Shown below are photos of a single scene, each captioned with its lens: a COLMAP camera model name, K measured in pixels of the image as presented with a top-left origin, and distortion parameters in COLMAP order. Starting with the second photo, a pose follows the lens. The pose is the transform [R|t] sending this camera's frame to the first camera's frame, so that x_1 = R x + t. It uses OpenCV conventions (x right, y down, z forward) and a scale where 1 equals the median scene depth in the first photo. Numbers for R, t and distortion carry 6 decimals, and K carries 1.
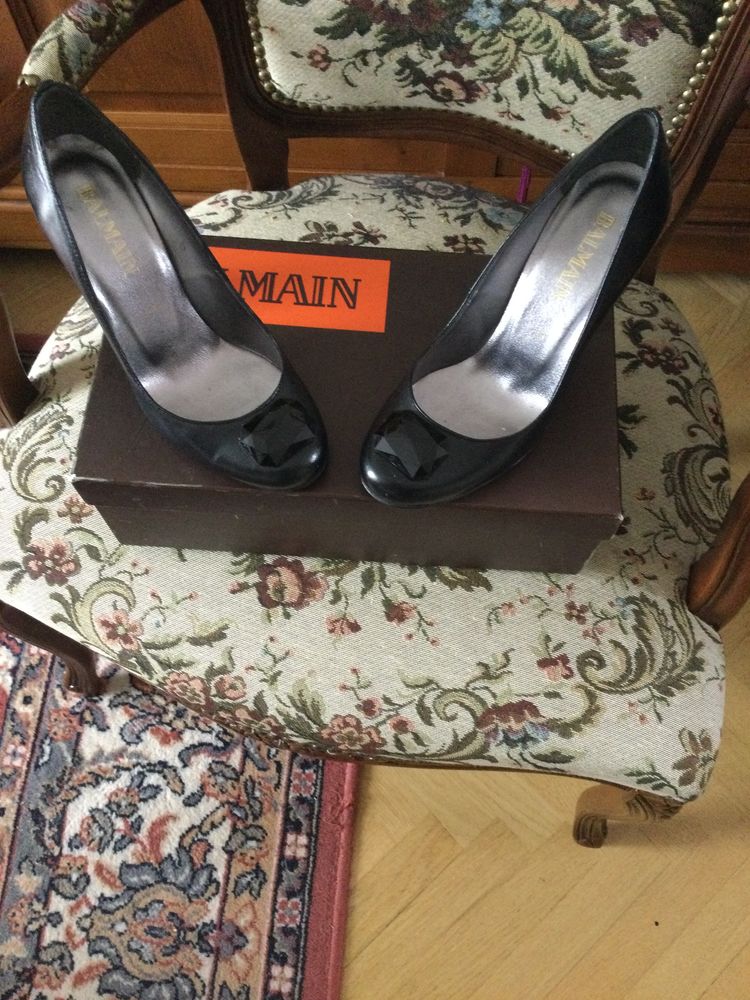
lens RADIAL K [[900.1, 0, 377.6], [0, 900.1, 499.2], [0, 0, 1]] dist [0.086753, -0.183663]
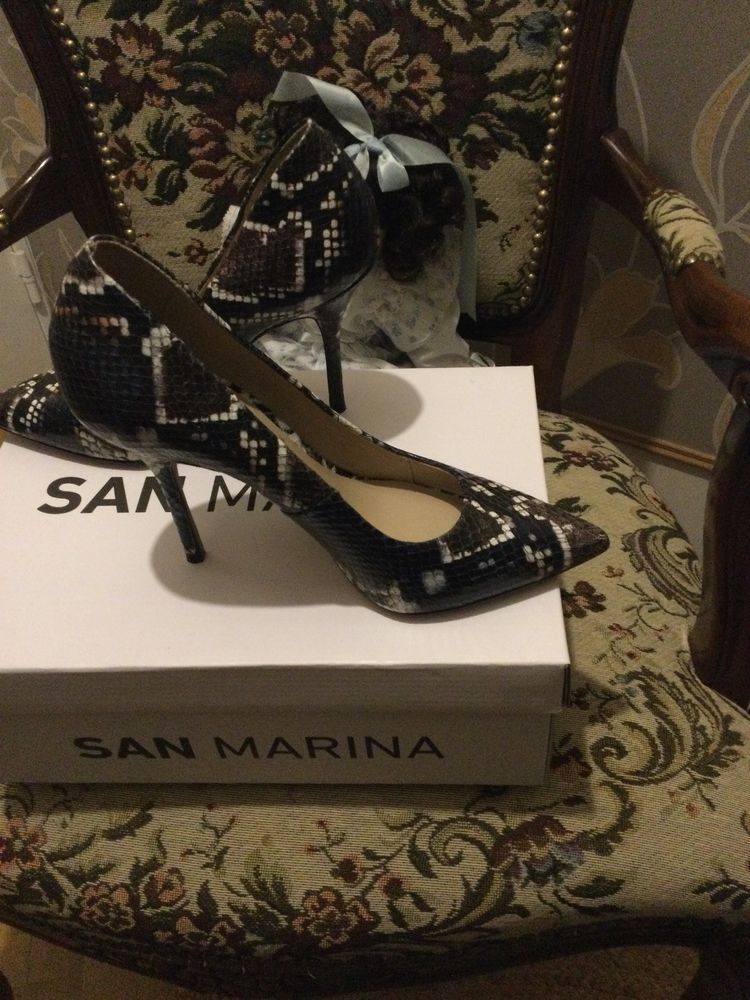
lens RADIAL K [[900.1, 0, 380.2], [0, 900.1, 496.4], [0, 0, 1]] dist [0.086753, -0.183663]
pose [[0.980806, -0.170559, 0.094492, -0.001576], [0.194230, 0.897225, -0.396562, 0.248849], [-0.017143, 0.407304, 0.913132, 0.165985]]
